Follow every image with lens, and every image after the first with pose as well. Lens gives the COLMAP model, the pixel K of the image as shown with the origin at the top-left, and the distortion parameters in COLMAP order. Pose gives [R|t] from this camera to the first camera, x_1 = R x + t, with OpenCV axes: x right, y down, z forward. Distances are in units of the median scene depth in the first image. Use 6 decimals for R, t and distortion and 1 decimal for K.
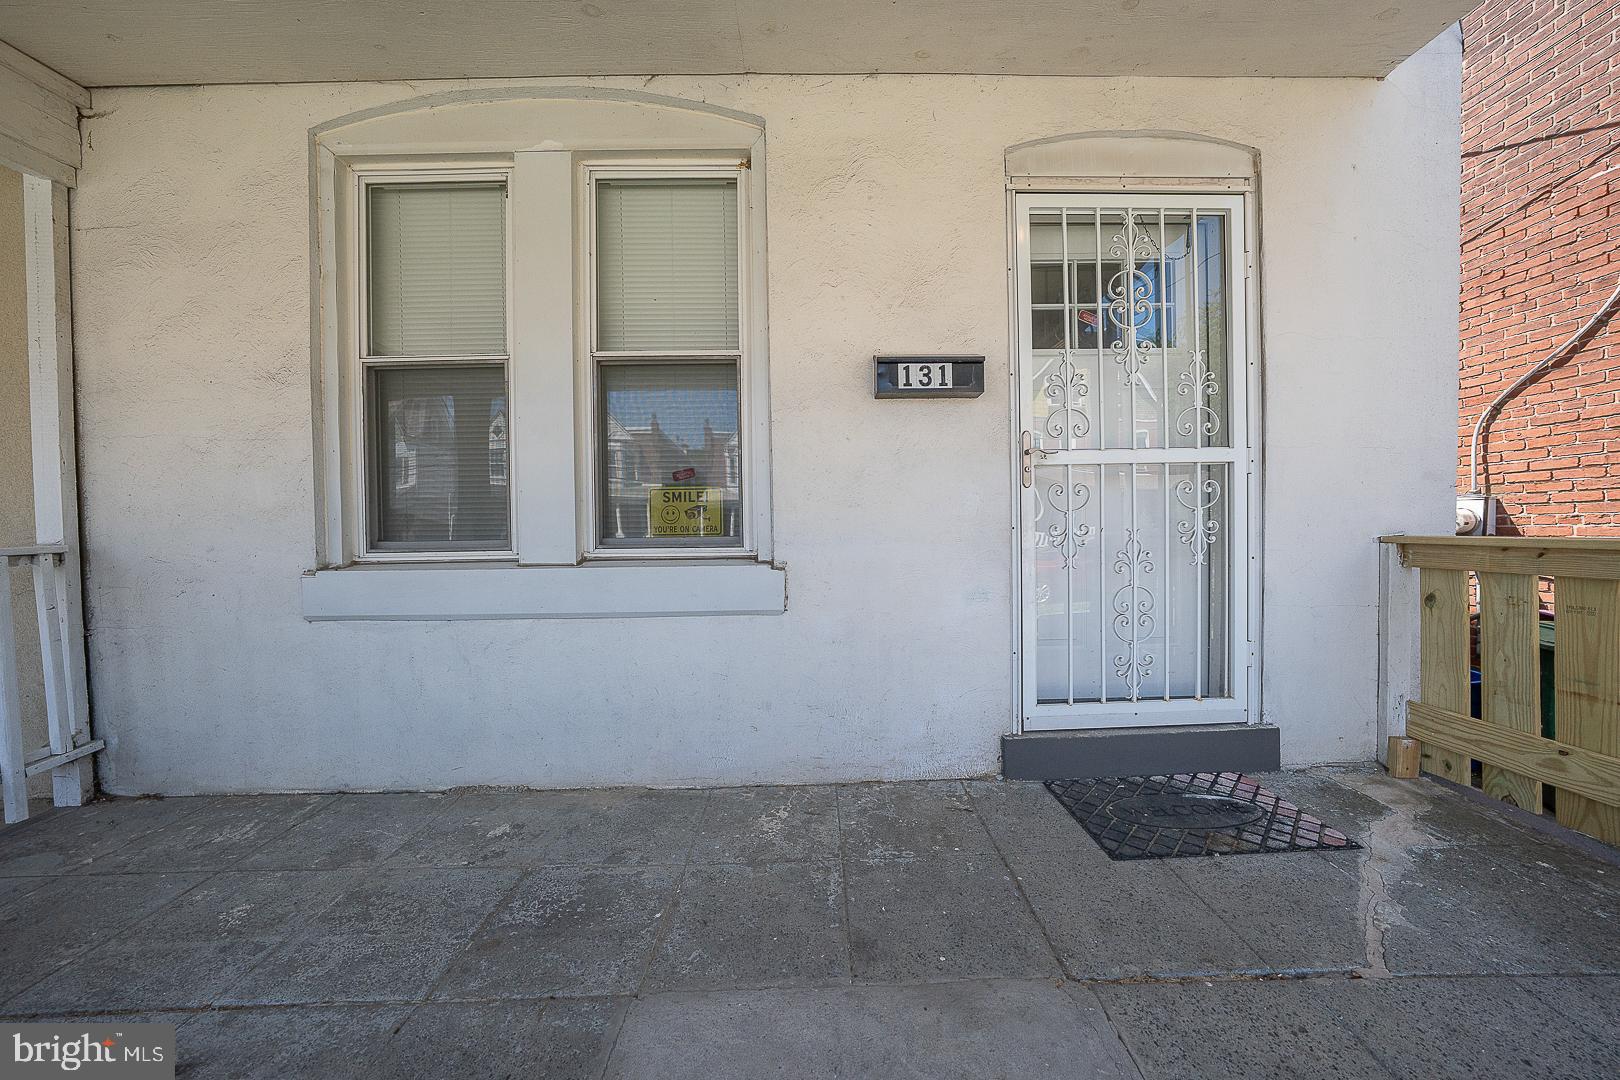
lens RADIAL K [[558.7, 0, 813.6], [0, 558.7, 536.3], [0, 0, 1]] dist [-0.027384, 0.006147]
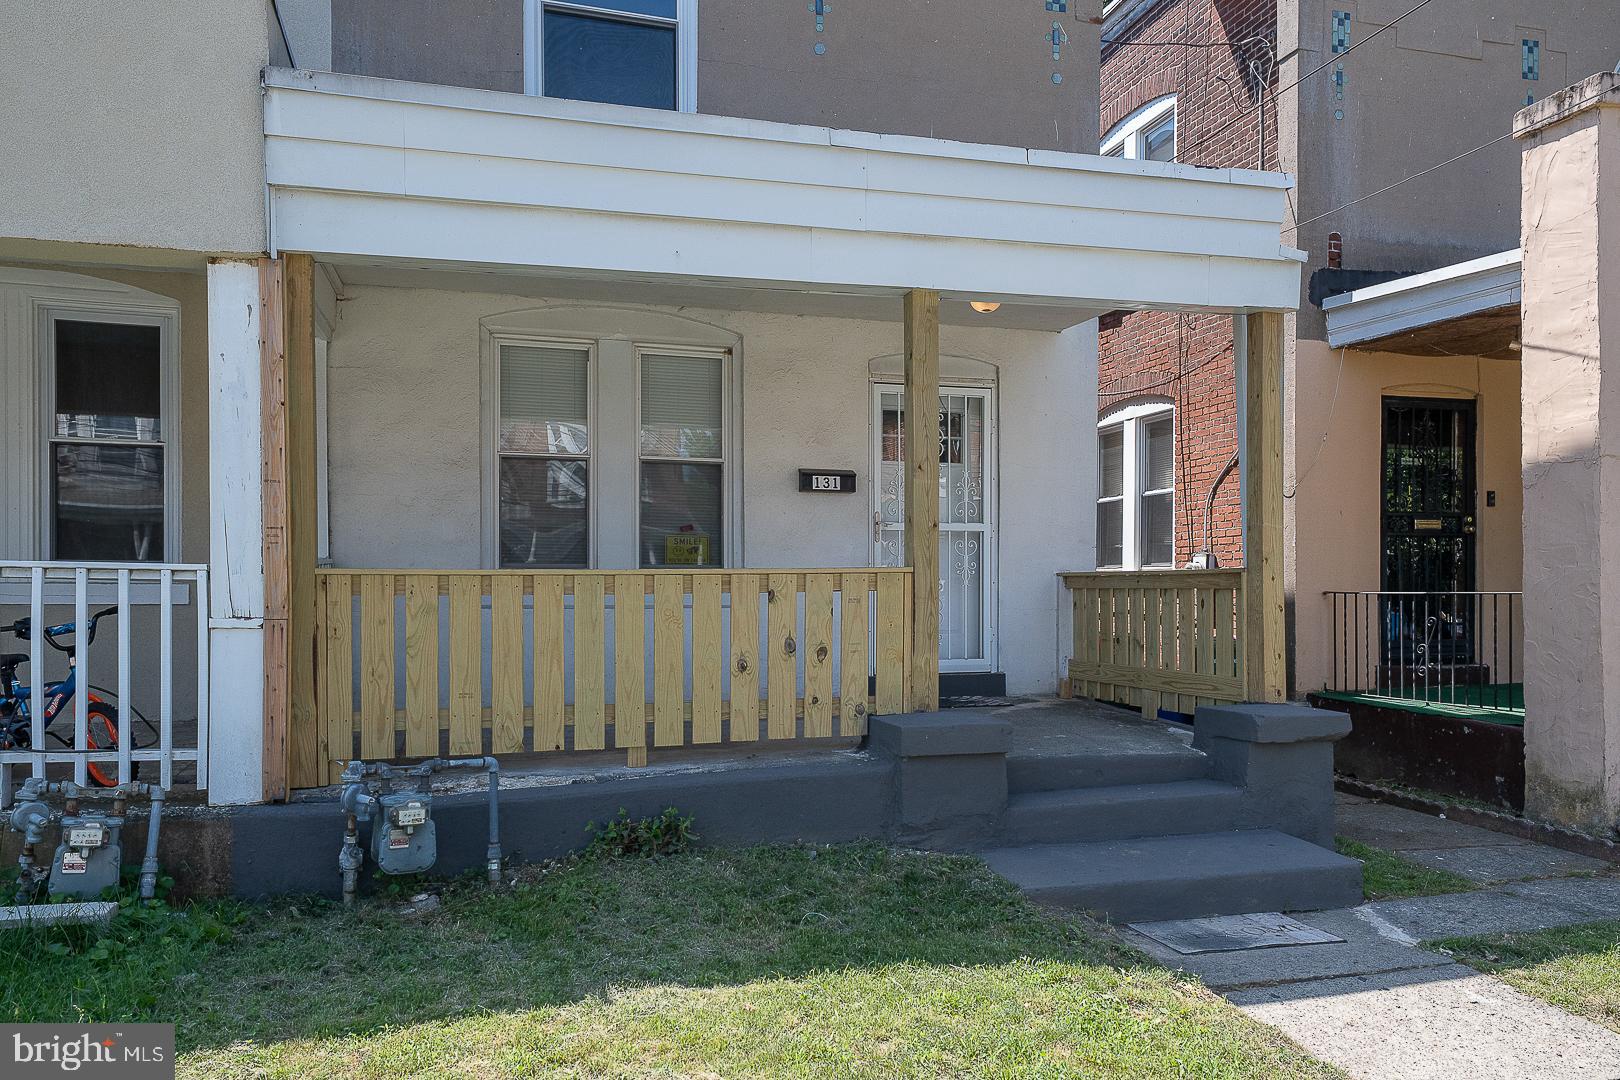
lens RADIAL K [[1217.1, 0, 809.3], [0, 1217.1, 596.0], [0, 0, 1]] dist [0.046747, 0.001898]
pose [[0.966403, 0.016634, 0.256492, -0.888167], [-0.012909, 0.999785, -0.016201, 0.163793], [-0.256706, 0.012346, 0.966411, -2.909972]]
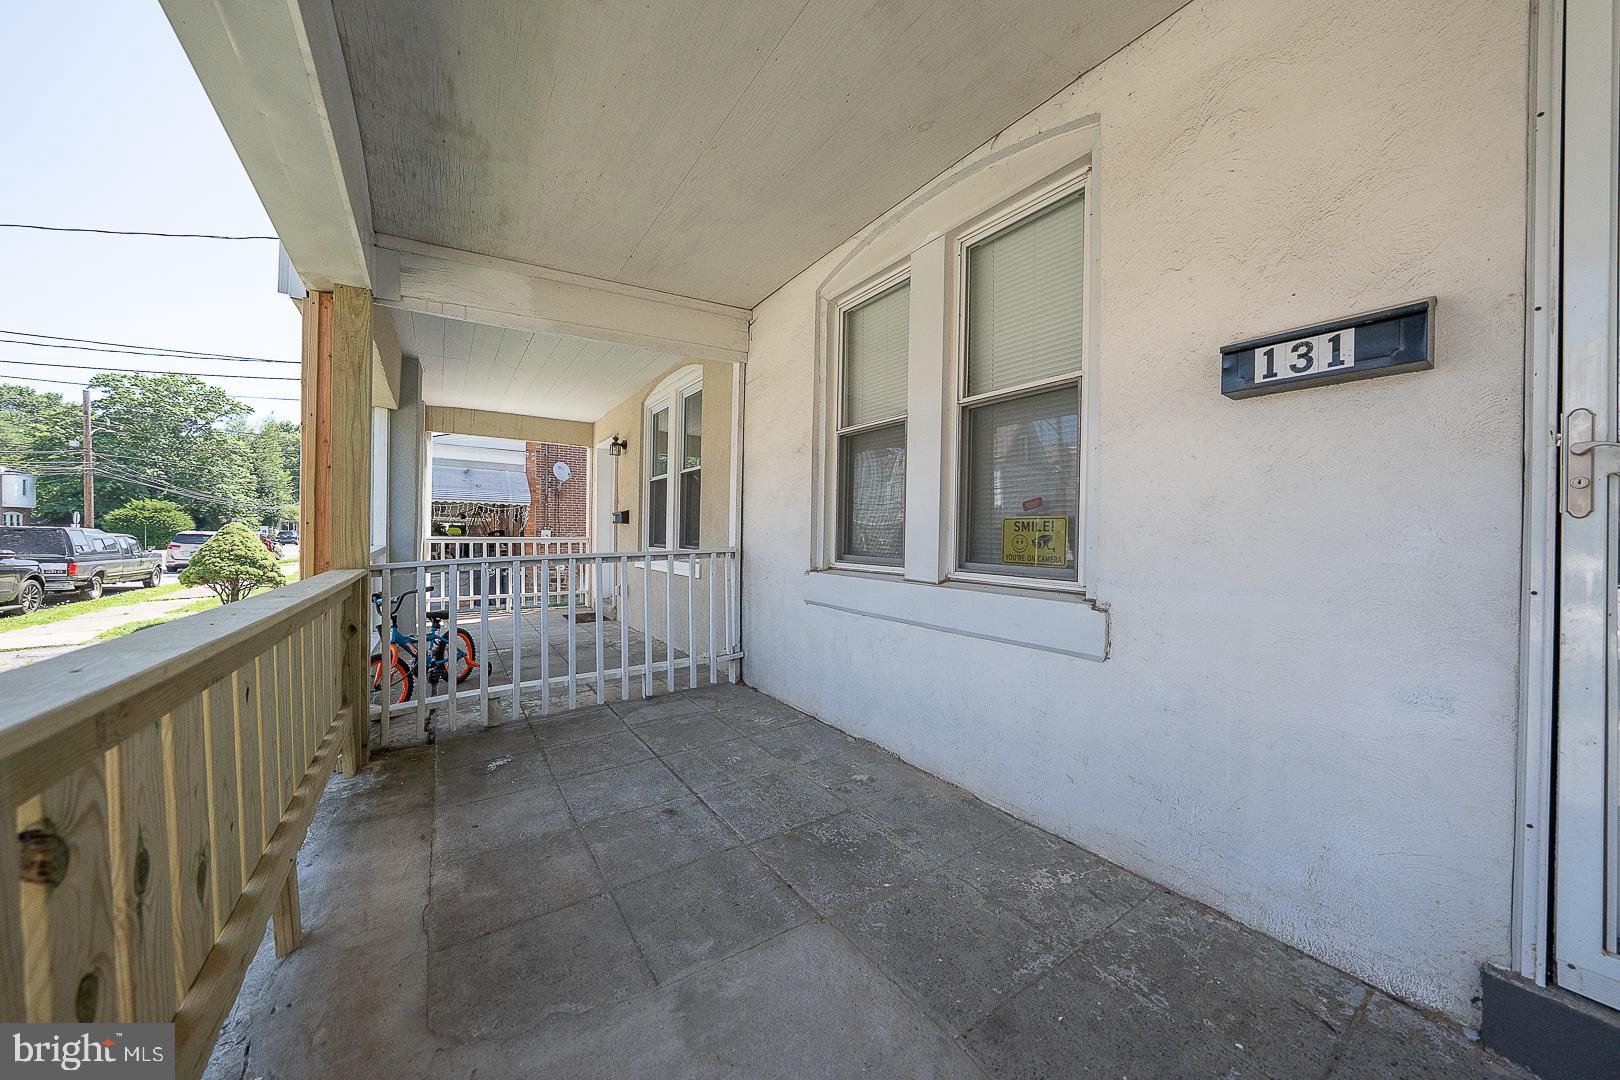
lens RADIAL K [[558.7, 0, 813.6], [0, 558.7, 536.3], [0, 0, 1]] dist [-0.027384, 0.006147]
pose [[0.548108, 0.025980, -0.836004, 0.423441], [-0.039029, 0.999223, 0.005464, -0.046466], [0.835497, 0.029633, 0.548696, 0.130273]]
